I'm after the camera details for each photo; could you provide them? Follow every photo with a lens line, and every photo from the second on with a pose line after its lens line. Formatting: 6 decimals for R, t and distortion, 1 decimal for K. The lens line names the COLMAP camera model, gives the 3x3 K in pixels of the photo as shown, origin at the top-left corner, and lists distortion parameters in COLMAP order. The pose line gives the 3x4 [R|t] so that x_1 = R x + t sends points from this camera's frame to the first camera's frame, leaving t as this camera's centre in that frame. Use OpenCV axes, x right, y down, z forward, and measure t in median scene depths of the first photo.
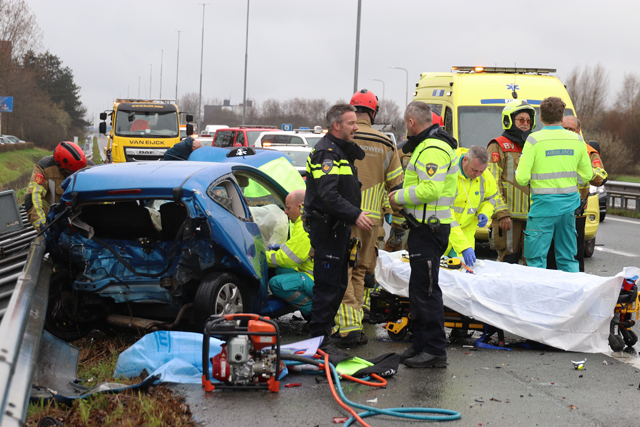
lens RADIAL K [[2109.4, 0, 323.3], [0, 2109.4, 217.2], [0, 0, 1]] dist [0.043590, 0.000000]
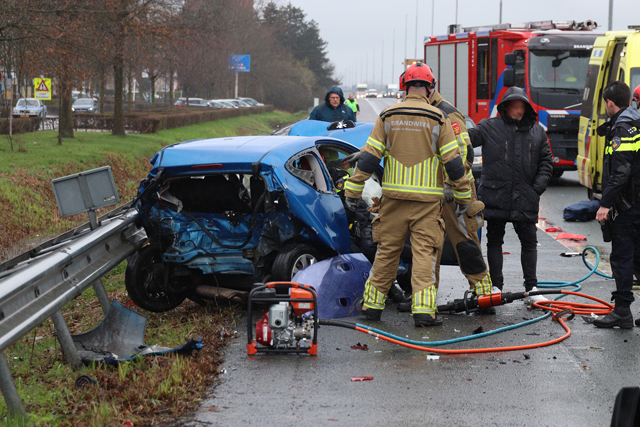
lens RADIAL K [[2369.5, 0, 322.4], [0, 2369.5, 213.1], [0, 0, 1]] dist [-0.009485, 0.000000]
pose [[0.992783, -0.010699, -0.119449, 0.098546], [0.012113, 0.999865, 0.011119, -0.001471], [0.119314, -0.012485, 0.992778, -0.145521]]
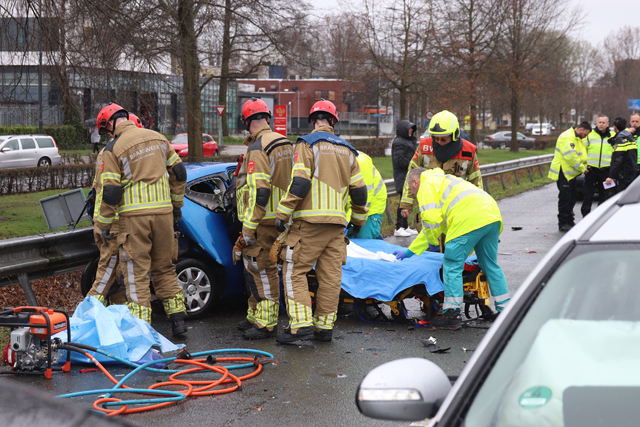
lens RADIAL K [[1378.3, 0, 317.8], [0, 1378.3, 213.7], [0, 0, 1]] dist [-0.002620, 0.000000]
pose [[0.925580, -0.005413, -0.378513, 0.300846], [0.014235, 0.999688, 0.020512, -0.012902], [0.378284, -0.024373, 0.925369, 0.305087]]
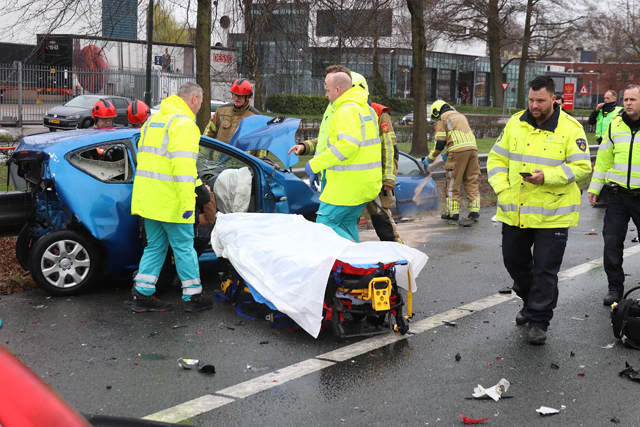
lens RADIAL K [[1111.5, 0, 320.3], [0, 1111.5, 194.8], [0, 0, 1]] dist [0.060954, 0.000000]
pose [[0.797083, 0.045272, -0.602171, 0.393226], [-0.023237, 0.998747, 0.044328, -0.020026], [0.603423, -0.021340, 0.797136, 0.598079]]
